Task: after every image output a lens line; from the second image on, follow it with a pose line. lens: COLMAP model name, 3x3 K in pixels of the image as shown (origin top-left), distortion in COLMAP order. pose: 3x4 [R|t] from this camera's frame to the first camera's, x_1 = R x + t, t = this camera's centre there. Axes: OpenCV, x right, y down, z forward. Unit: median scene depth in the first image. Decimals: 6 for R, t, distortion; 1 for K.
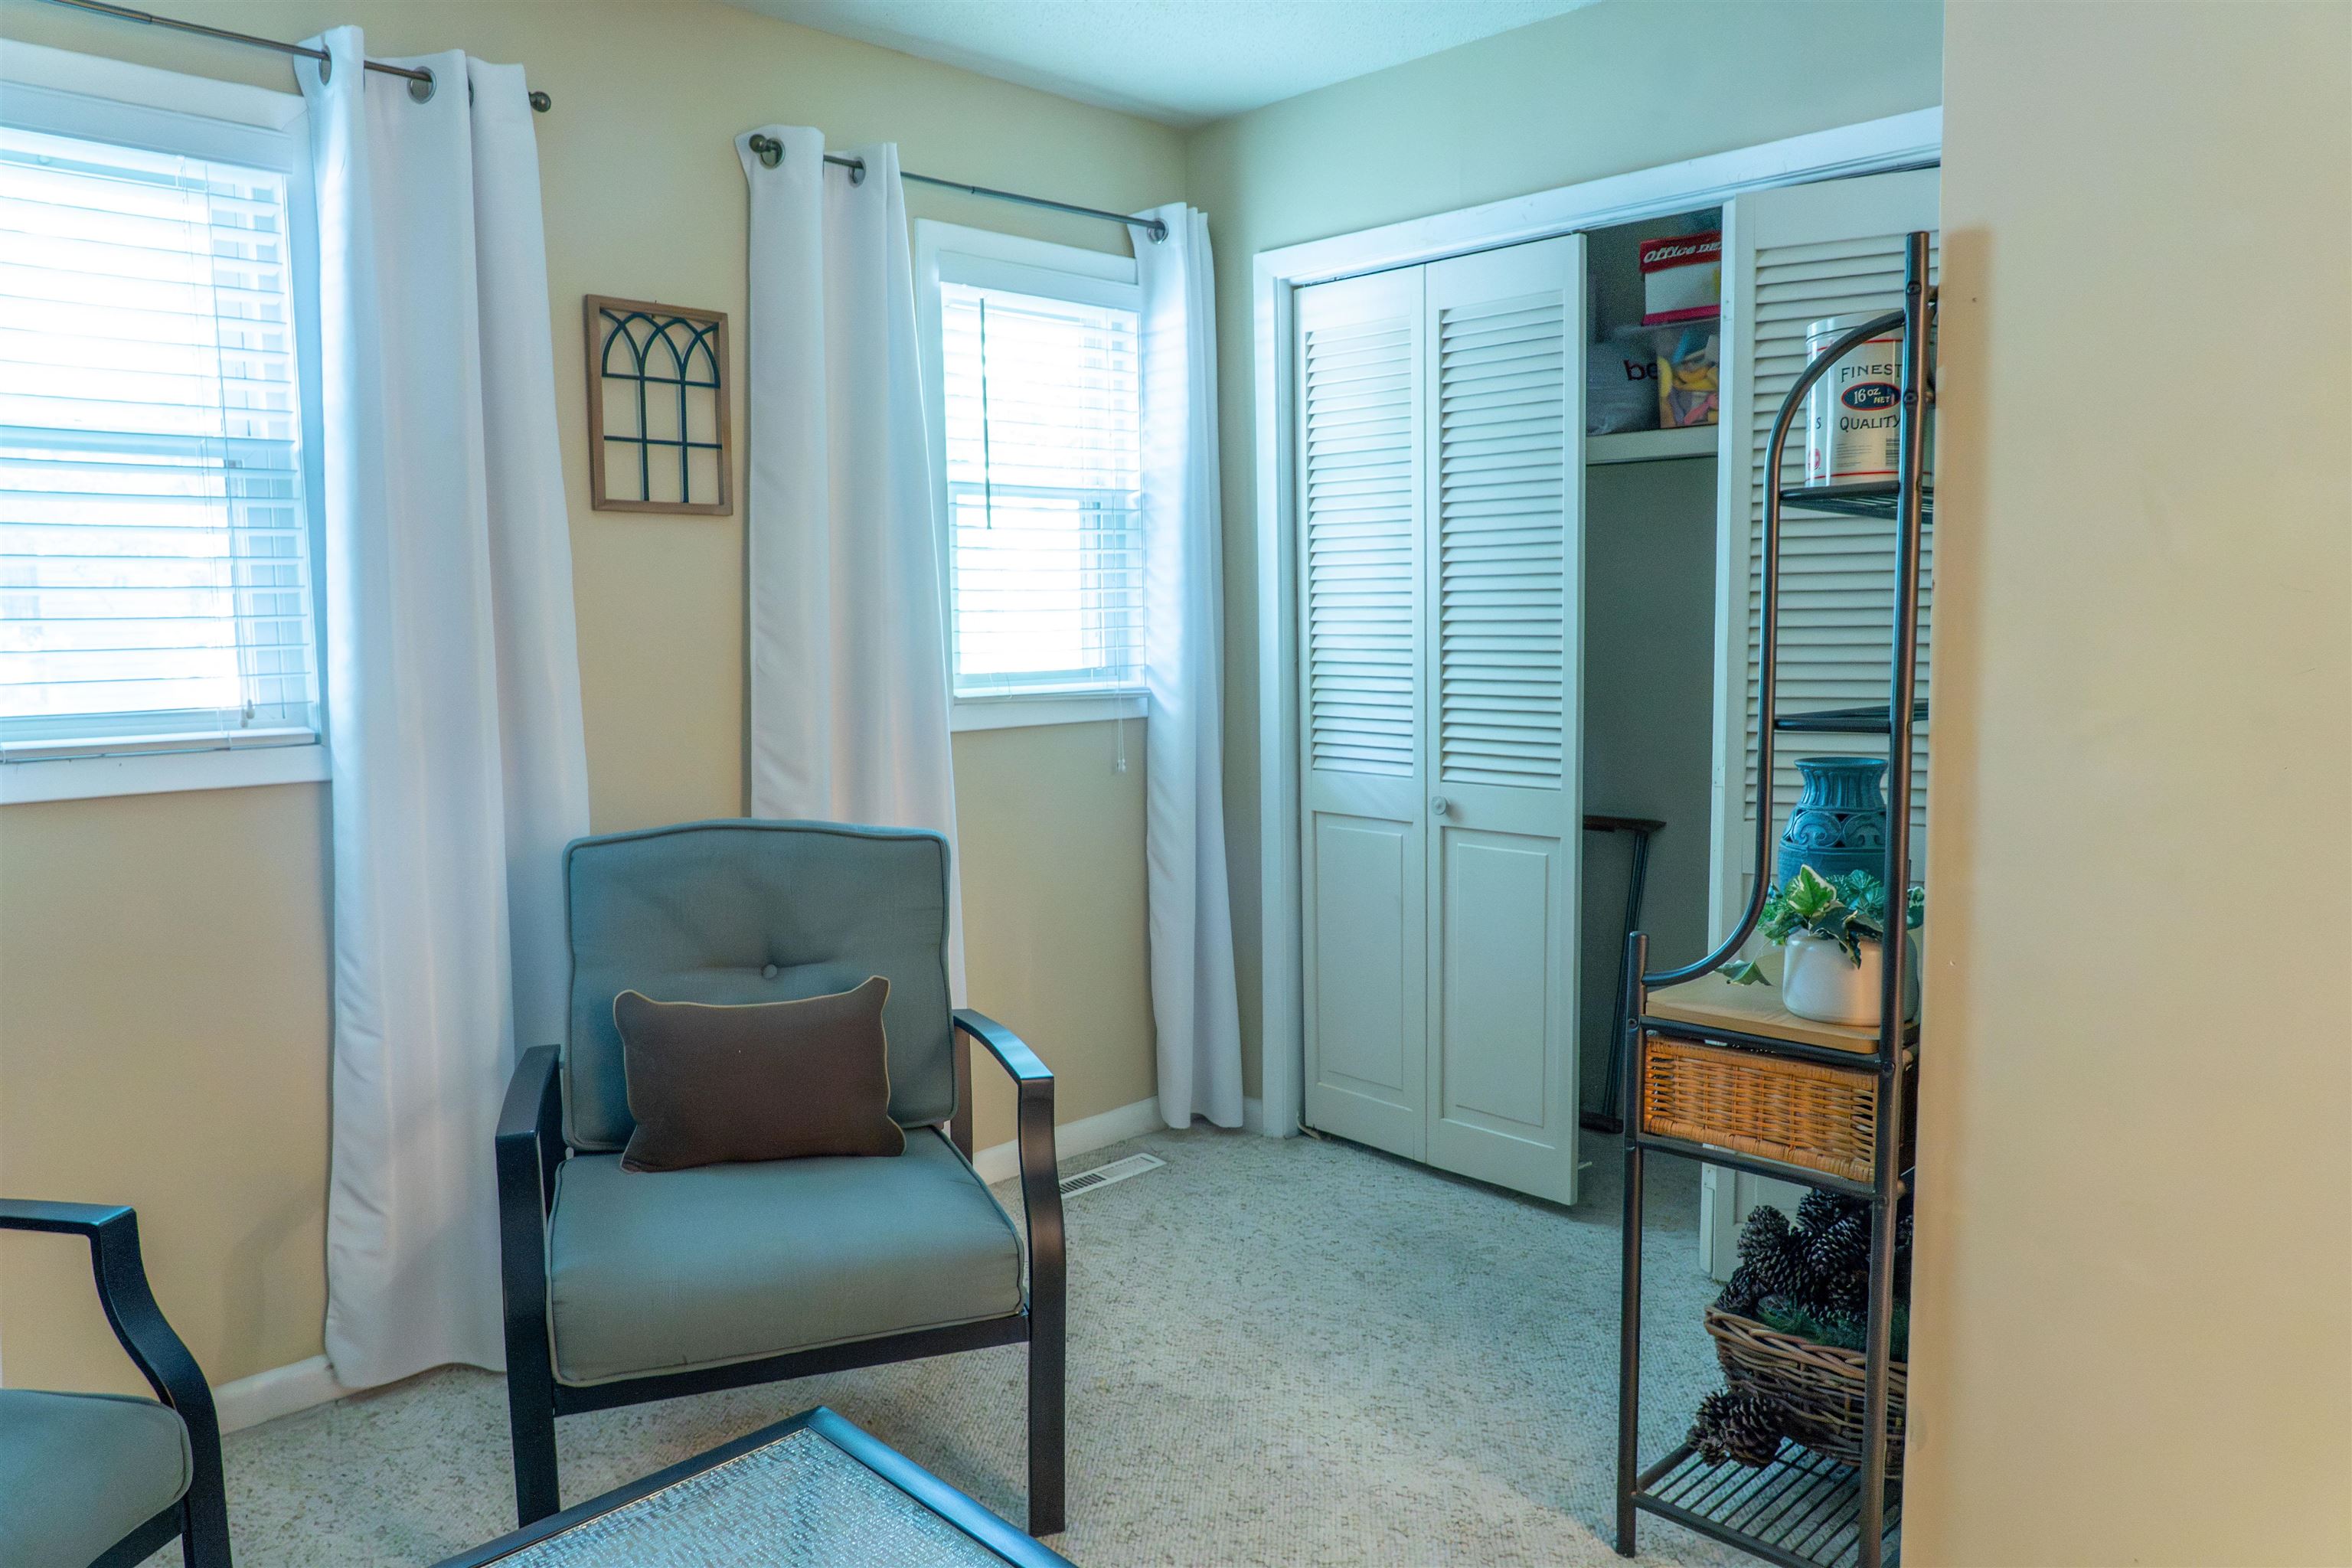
lens RADIAL K [[1596.7, 0, 1180.8], [0, 1596.7, 775.7], [0, 0, 1]] dist [-0.032644, 0.017425]
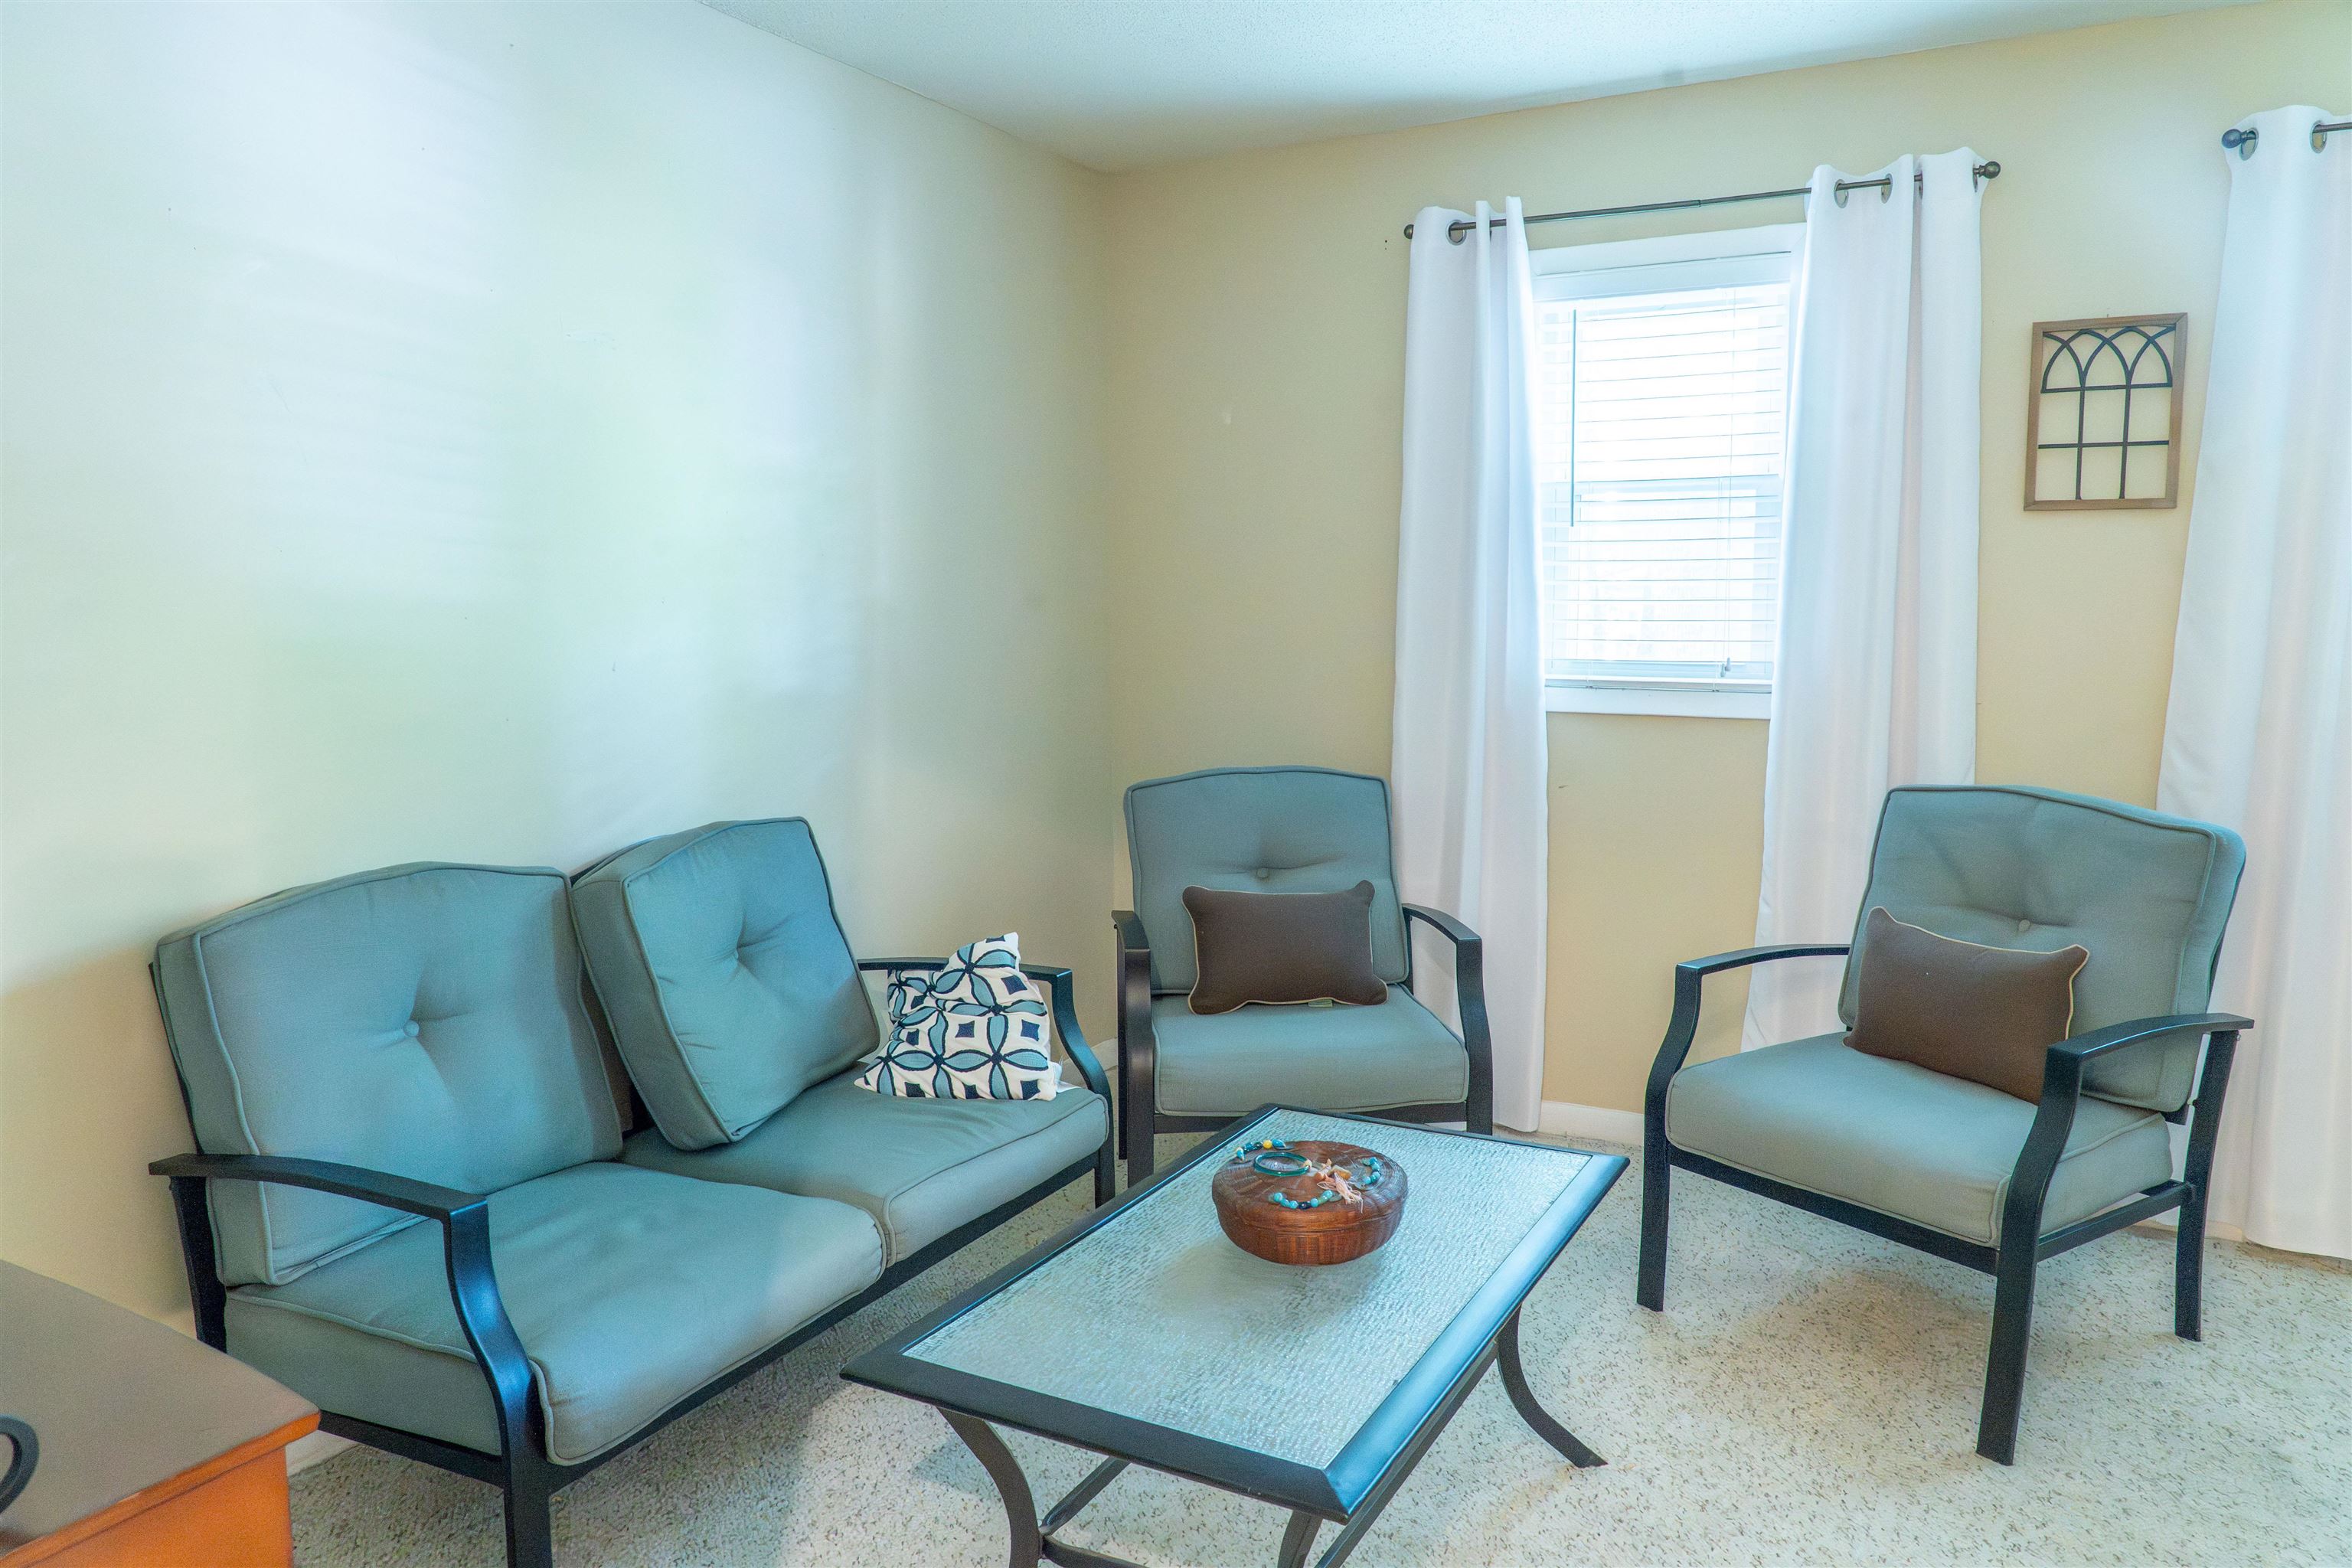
lens RADIAL K [[1596.7, 0, 1180.4], [0, 1596.7, 789.0], [0, 0, 1]] dist [-0.032644, 0.017425]
pose [[0.271367, 0.123840, -0.954475, 0.582432], [-0.101022, 0.989875, 0.099712, -0.020233], [0.957160, 0.069364, 0.281130, 0.107309]]
